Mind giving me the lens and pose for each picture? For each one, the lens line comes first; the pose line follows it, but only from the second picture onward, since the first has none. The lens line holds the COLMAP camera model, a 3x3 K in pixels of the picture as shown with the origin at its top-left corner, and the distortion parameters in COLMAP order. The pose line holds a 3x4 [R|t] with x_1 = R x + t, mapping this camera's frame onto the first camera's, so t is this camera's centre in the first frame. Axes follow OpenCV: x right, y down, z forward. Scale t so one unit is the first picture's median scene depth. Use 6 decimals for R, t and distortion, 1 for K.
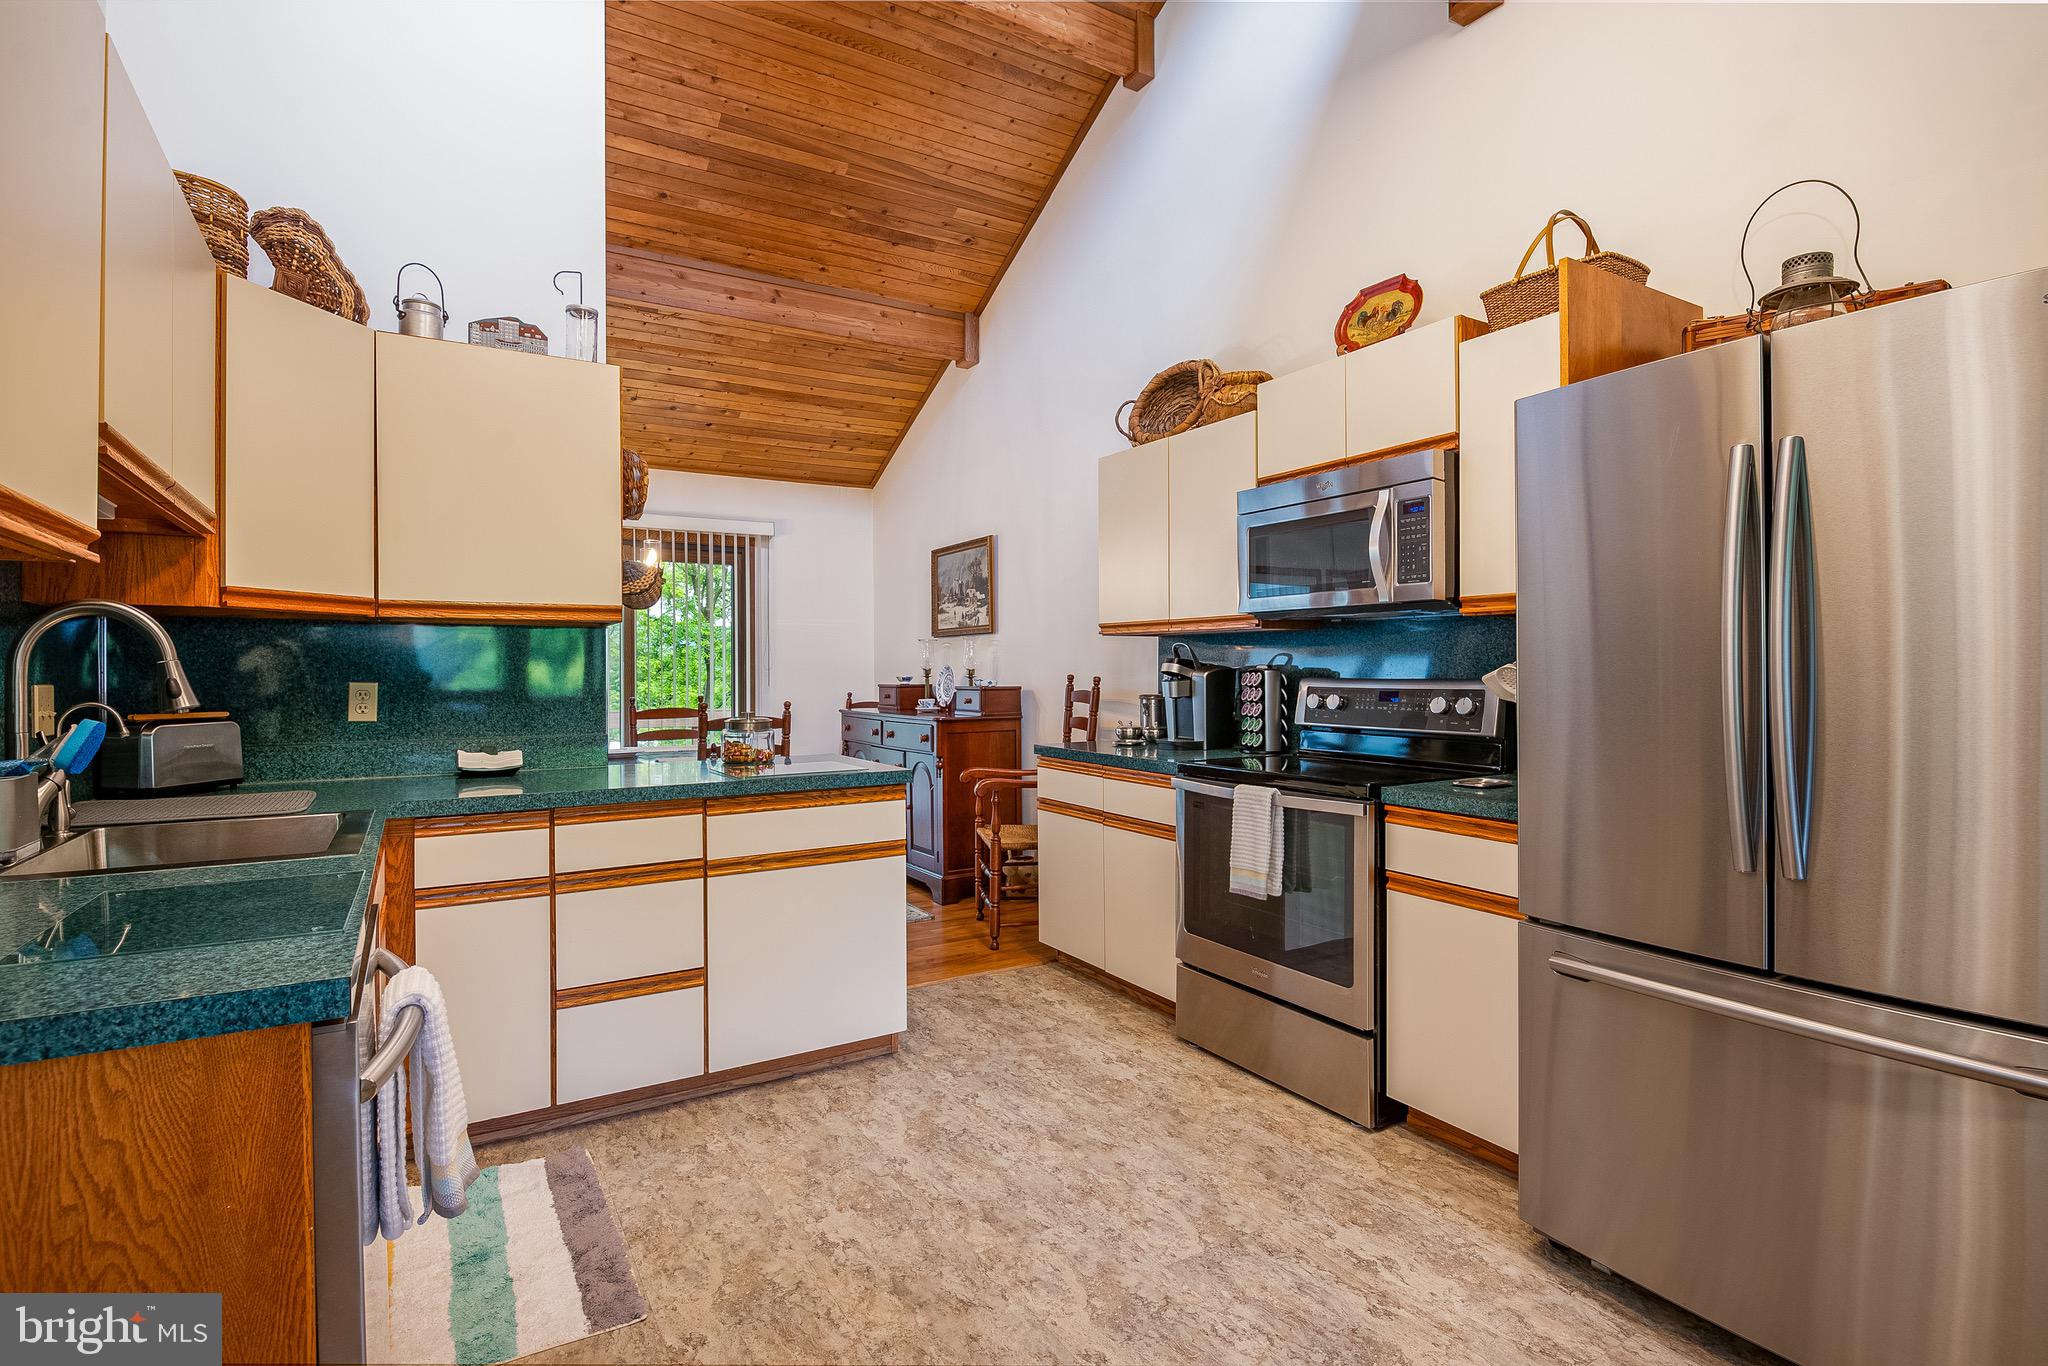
lens RADIAL K [[983.2, 0, 1024.0], [0, 983.2, 683.0], [0, 0, 1]] dist [-0.001516, -0.000436]
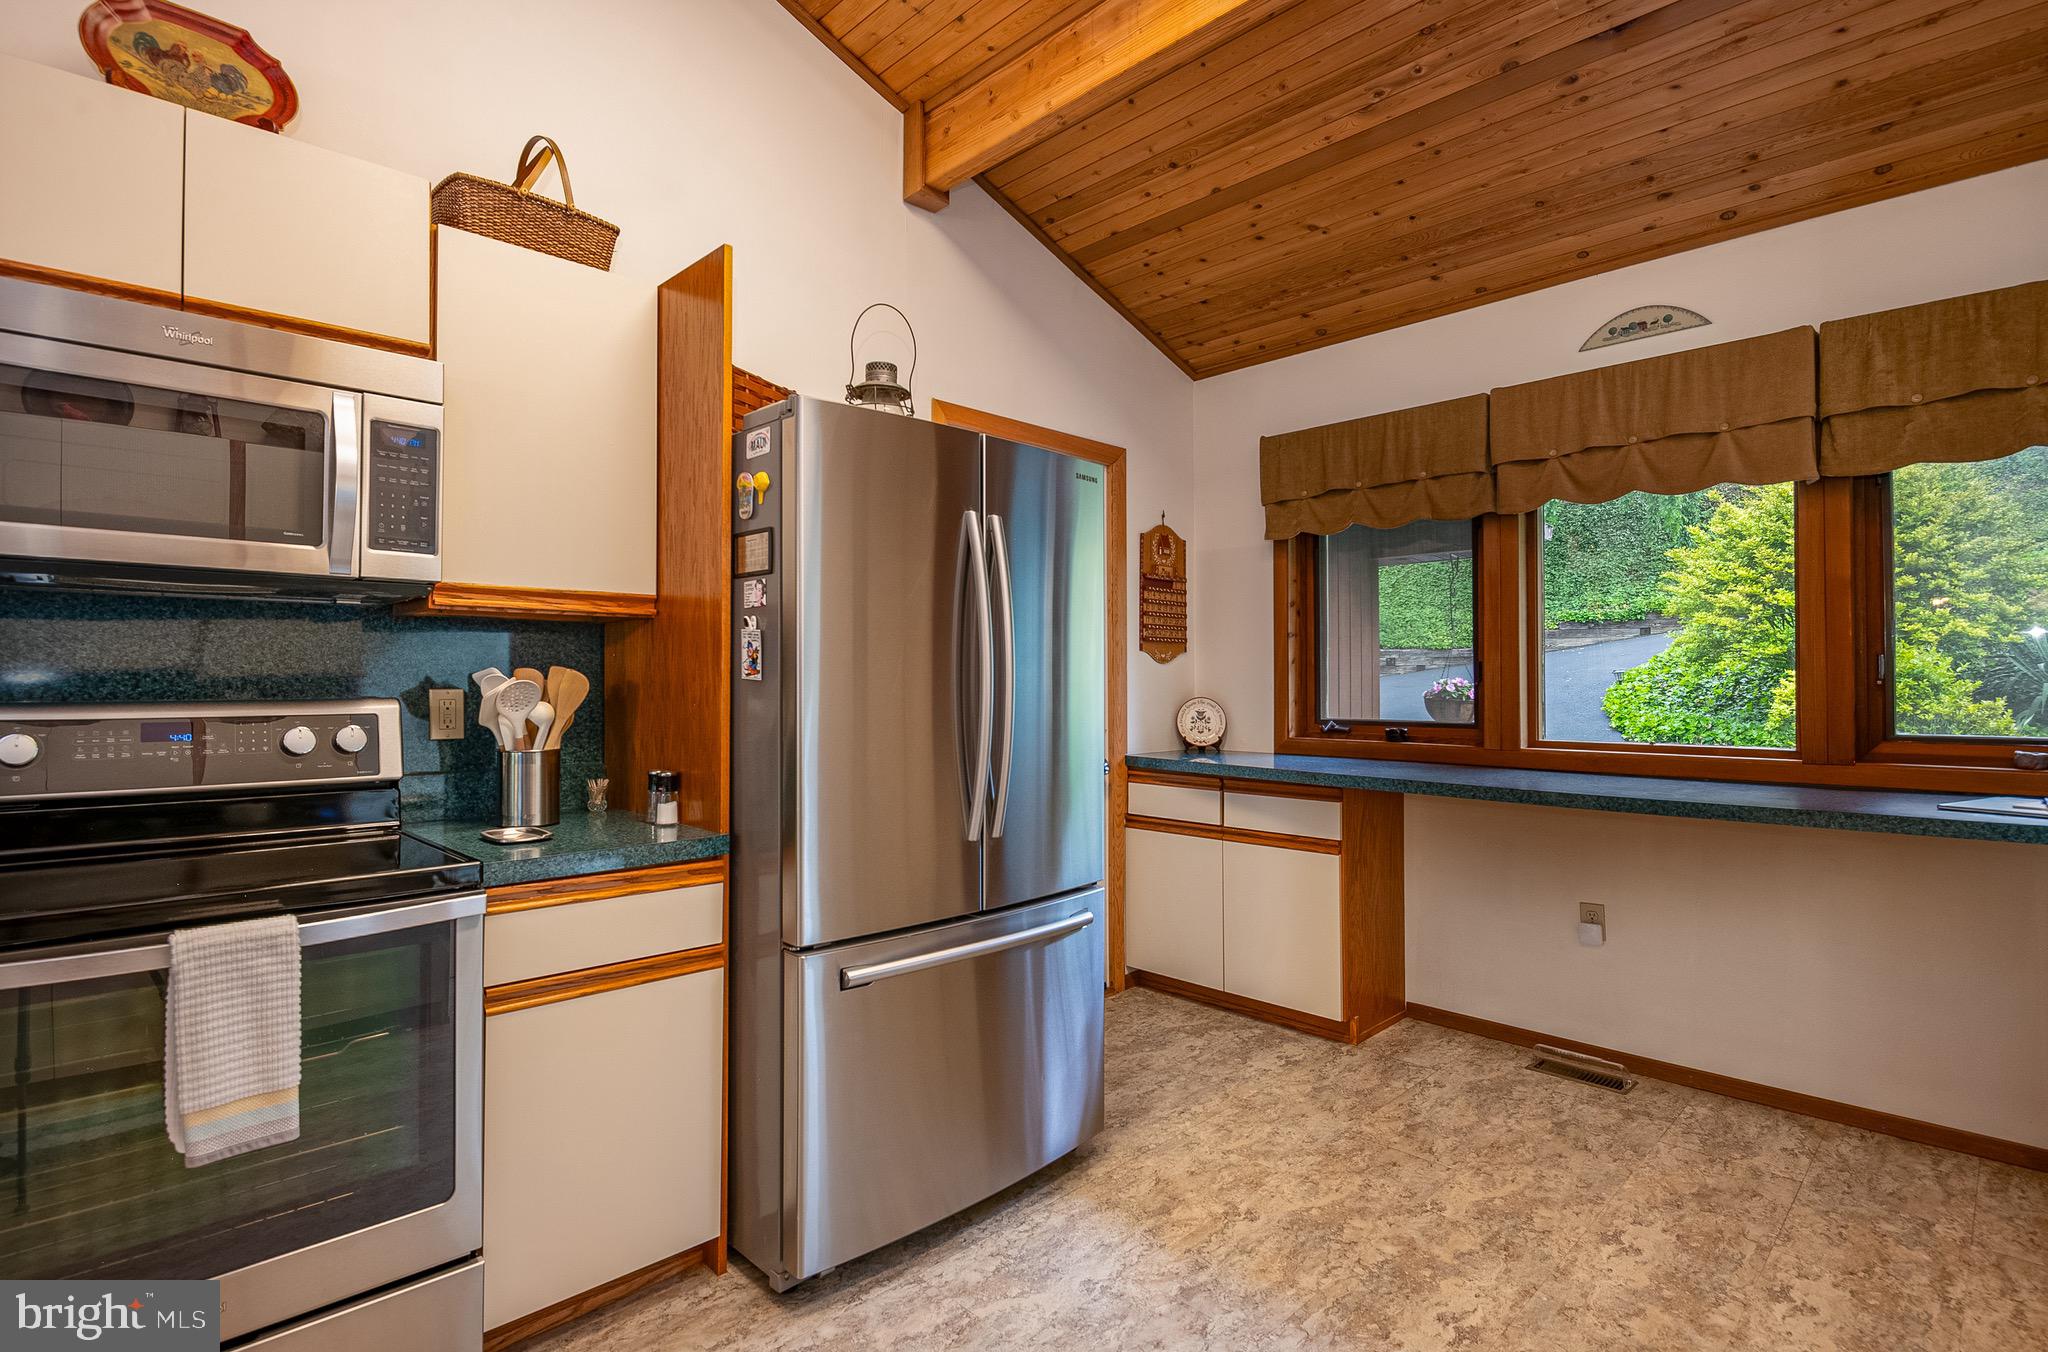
lens RADIAL K [[991.0, 0, 1017.8], [0, 991.0, 669.6], [0, 0, 1]] dist [0.008042, -0.013954]
pose [[-0.230393, 0.017546, 0.972939, -0.329511], [0.017172, 0.999755, -0.013964, -0.006443], [-0.972946, 0.013490, -0.230638, 0.732141]]
